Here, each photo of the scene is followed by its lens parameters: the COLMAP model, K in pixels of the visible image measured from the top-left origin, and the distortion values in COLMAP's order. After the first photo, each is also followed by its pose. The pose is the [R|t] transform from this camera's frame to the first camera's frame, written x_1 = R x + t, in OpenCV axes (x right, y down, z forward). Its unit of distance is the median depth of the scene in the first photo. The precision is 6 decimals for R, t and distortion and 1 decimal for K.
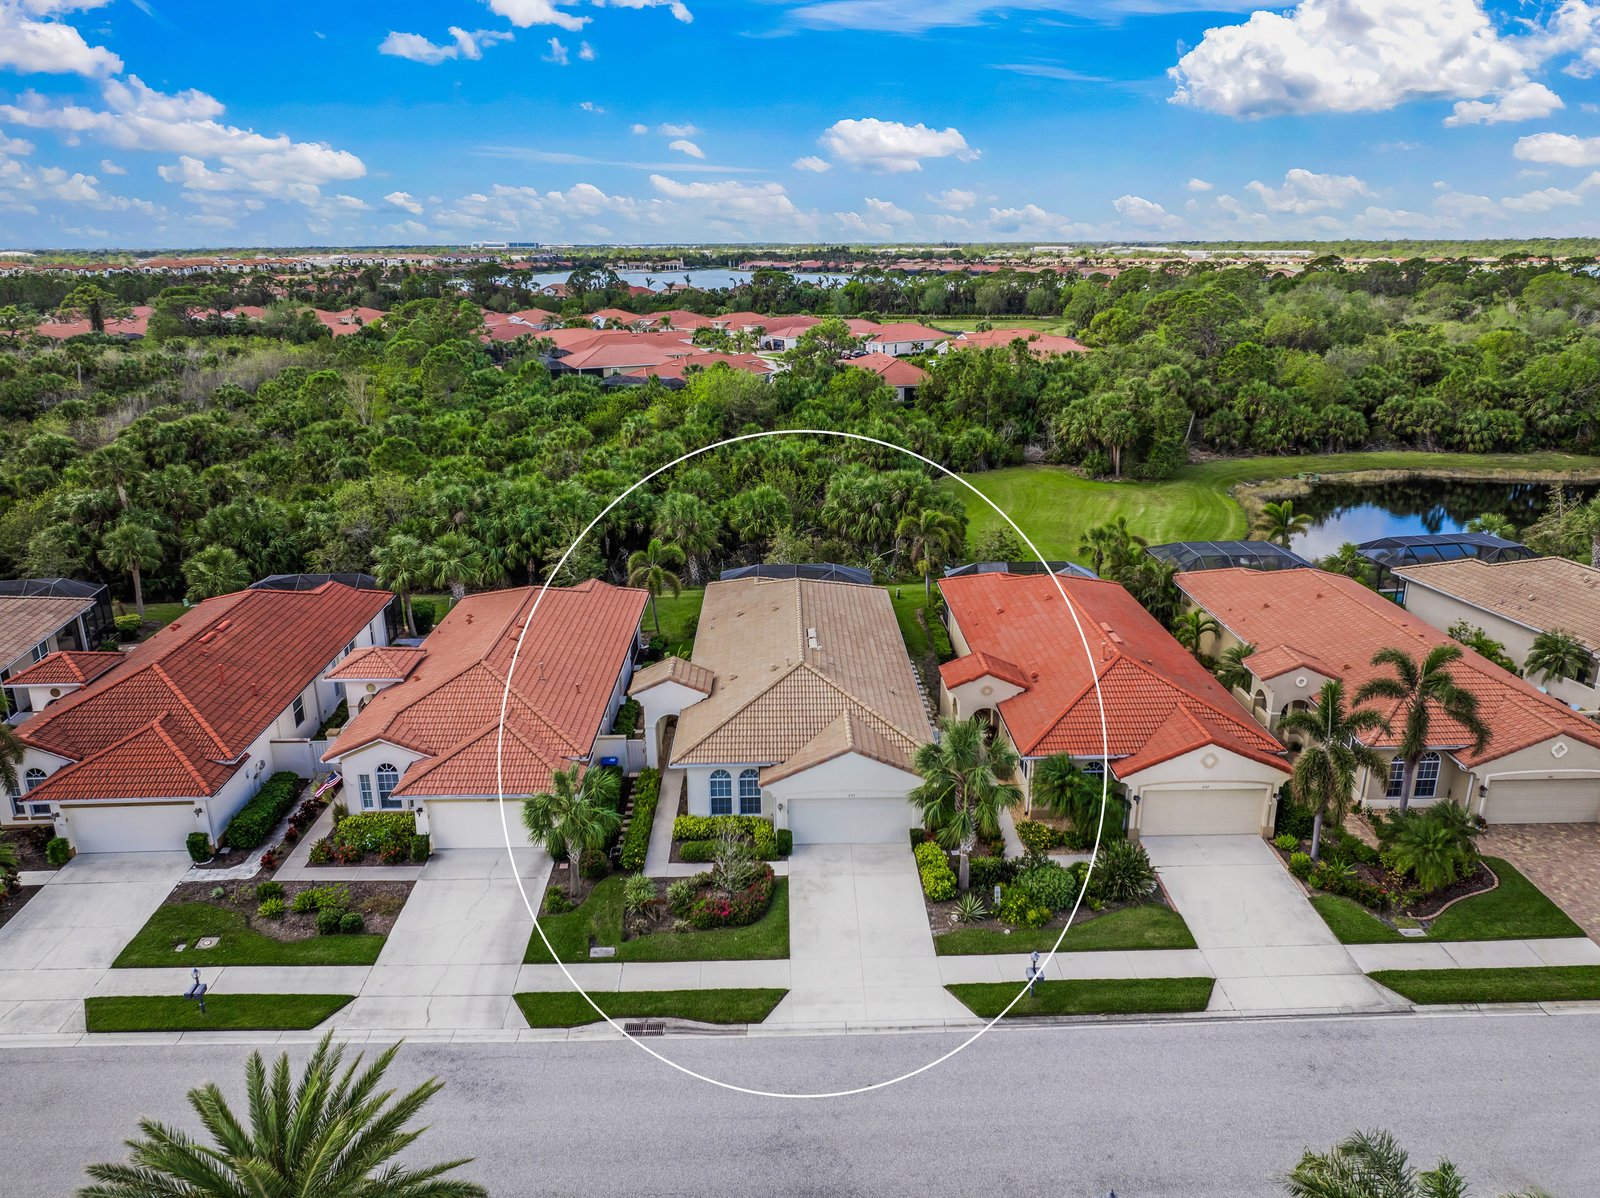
lens RADIAL K [[1114.6, 0, 806.4], [0, 1114.6, 593.3], [0, 0, 1]] dist [-0.009637, -0.005930]
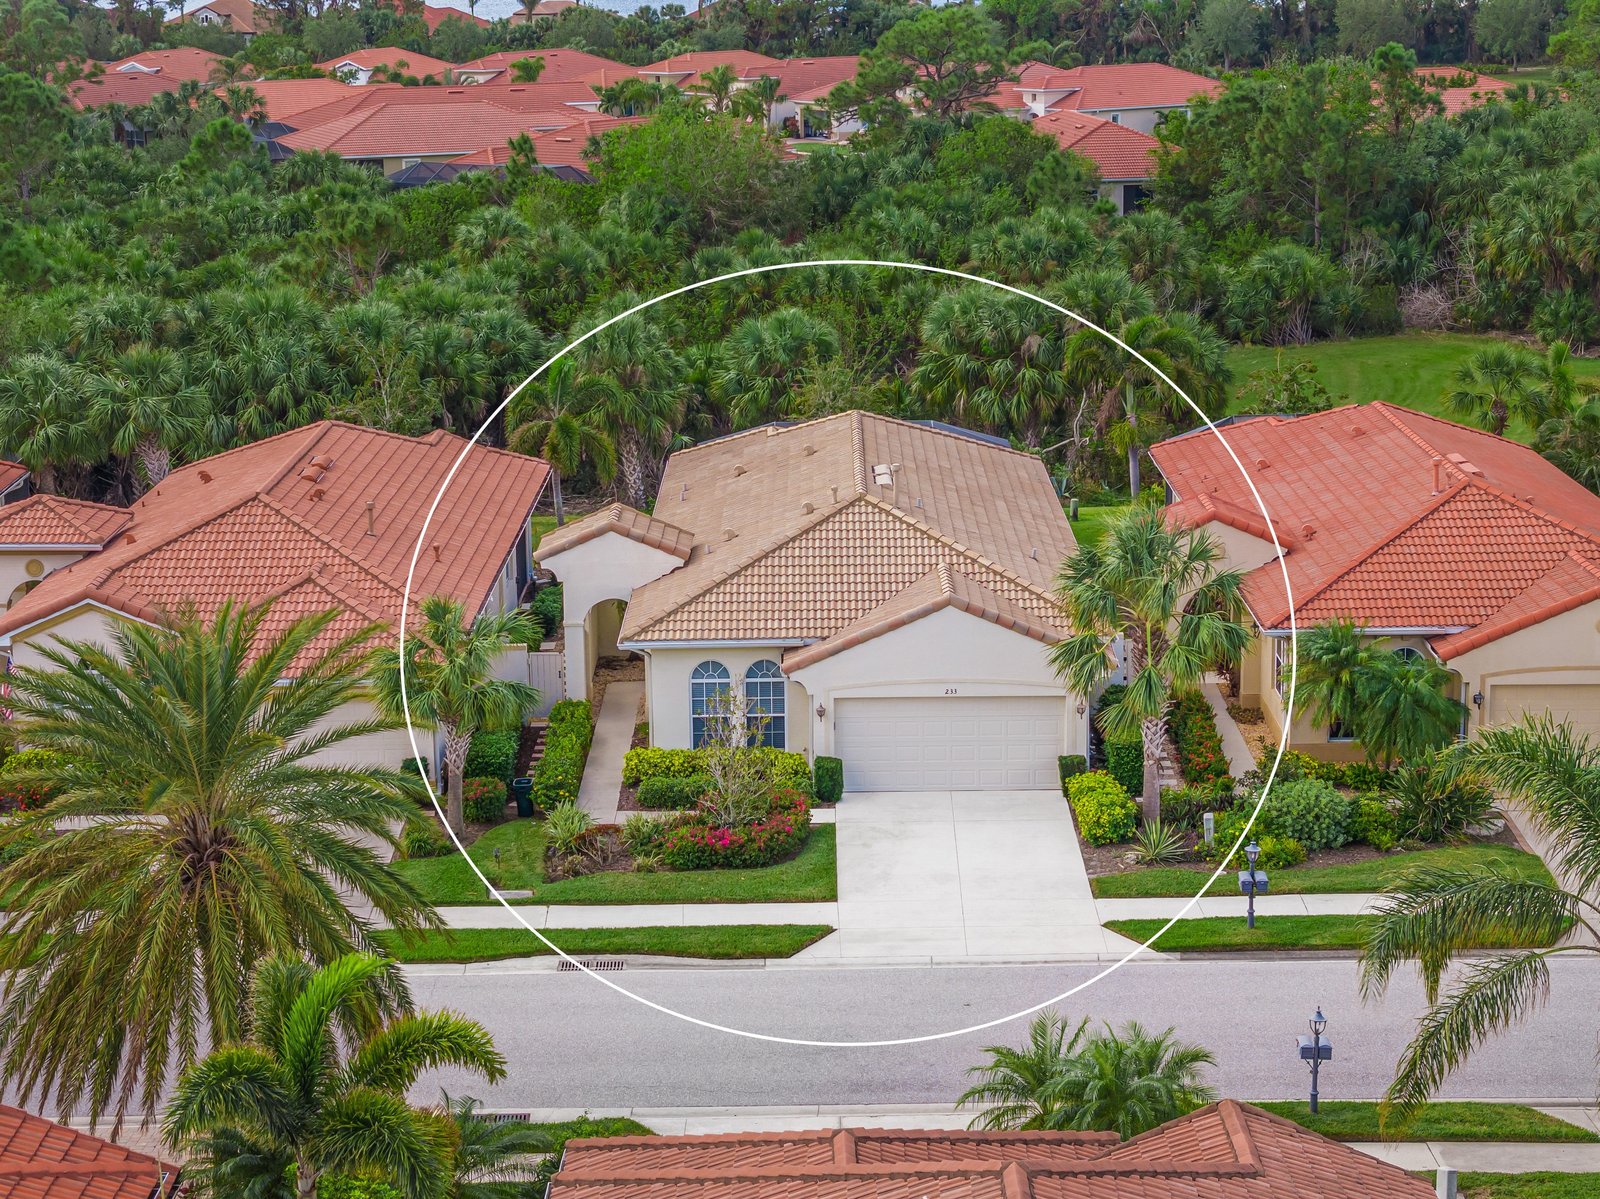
lens RADIAL K [[3191.7, 0, 800.0], [0, 3191.7, 599.5], [0, 0, 1]] dist [0.034840, 0.710439]
pose [[0.999560, -0.001201, -0.029624, 0.007826], [-0.001651, 0.995374, -0.096062, 0.174386], [0.029602, 0.096068, 0.994934, -0.344038]]
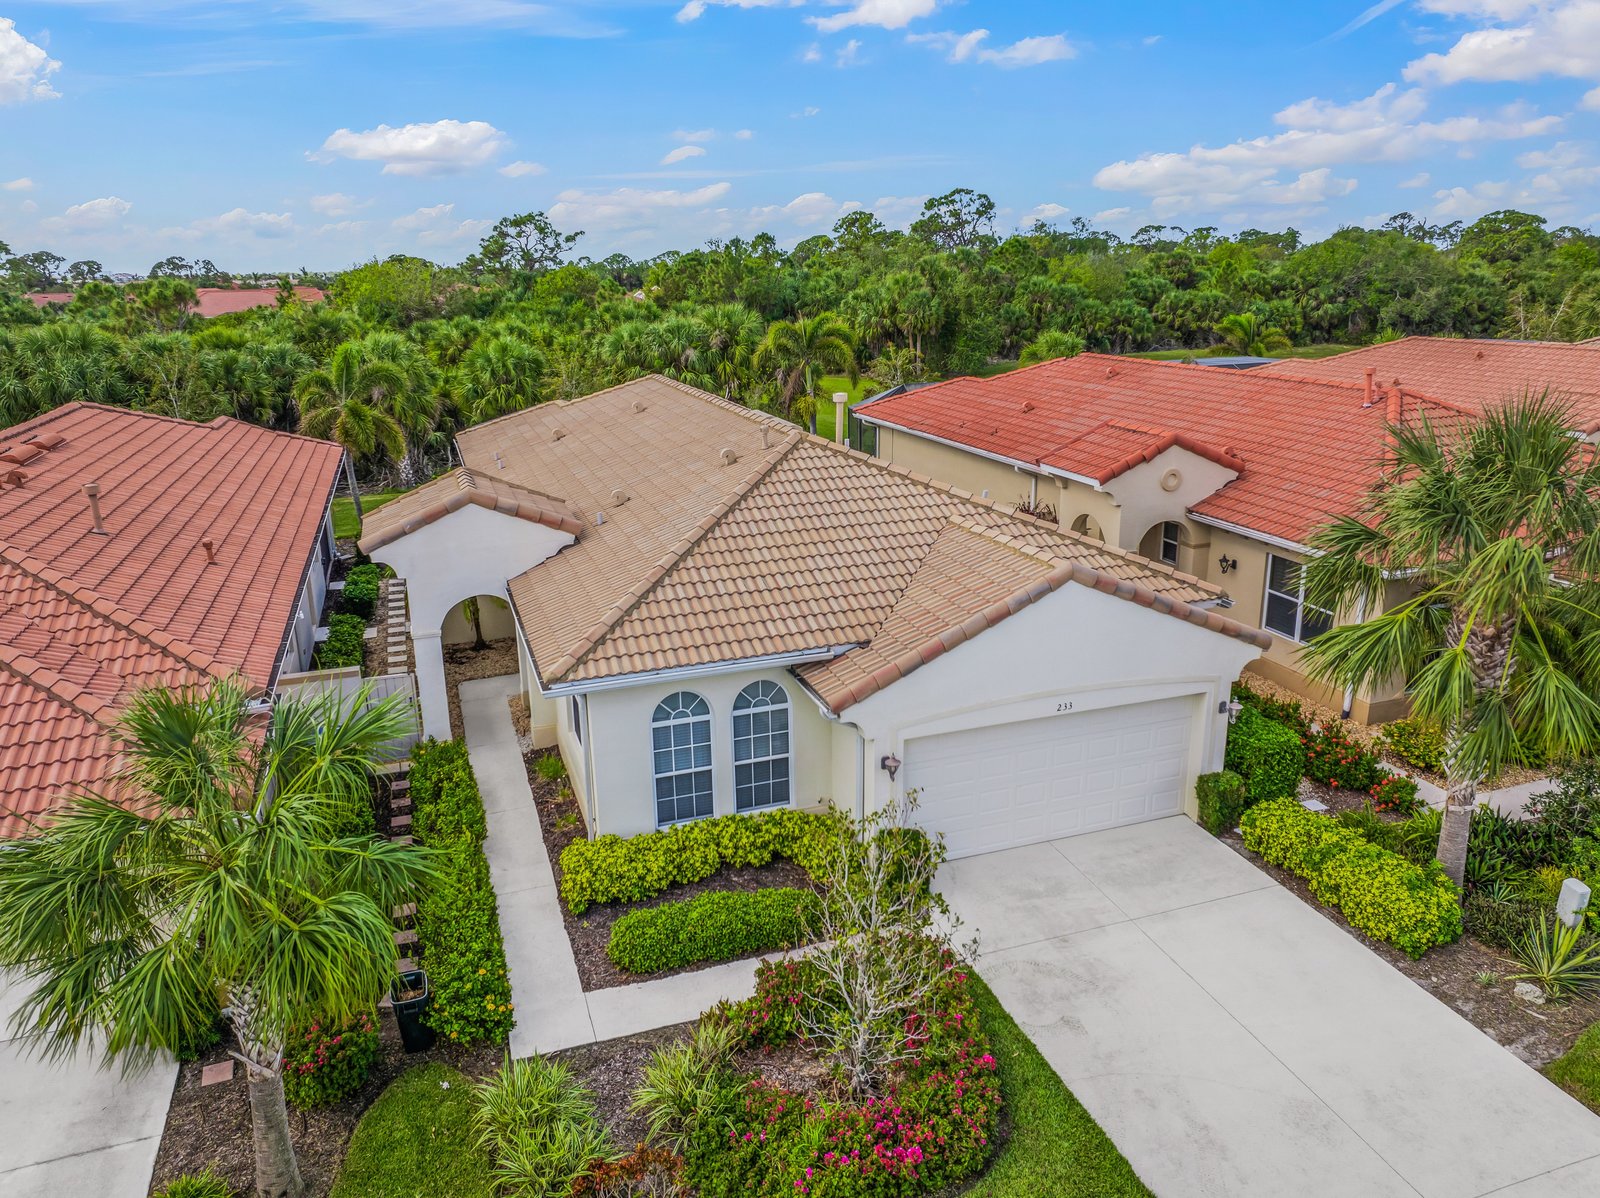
lens RADIAL K [[1114.6, 0, 806.4], [0, 1114.6, 593.3], [0, 0, 1]] dist [-0.009637, -0.005930]
pose [[0.950325, -0.092456, 0.297210, -0.088581], [0.099778, 0.994964, -0.009528, 0.084481], [-0.294832, 0.038710, 0.954765, 0.408646]]
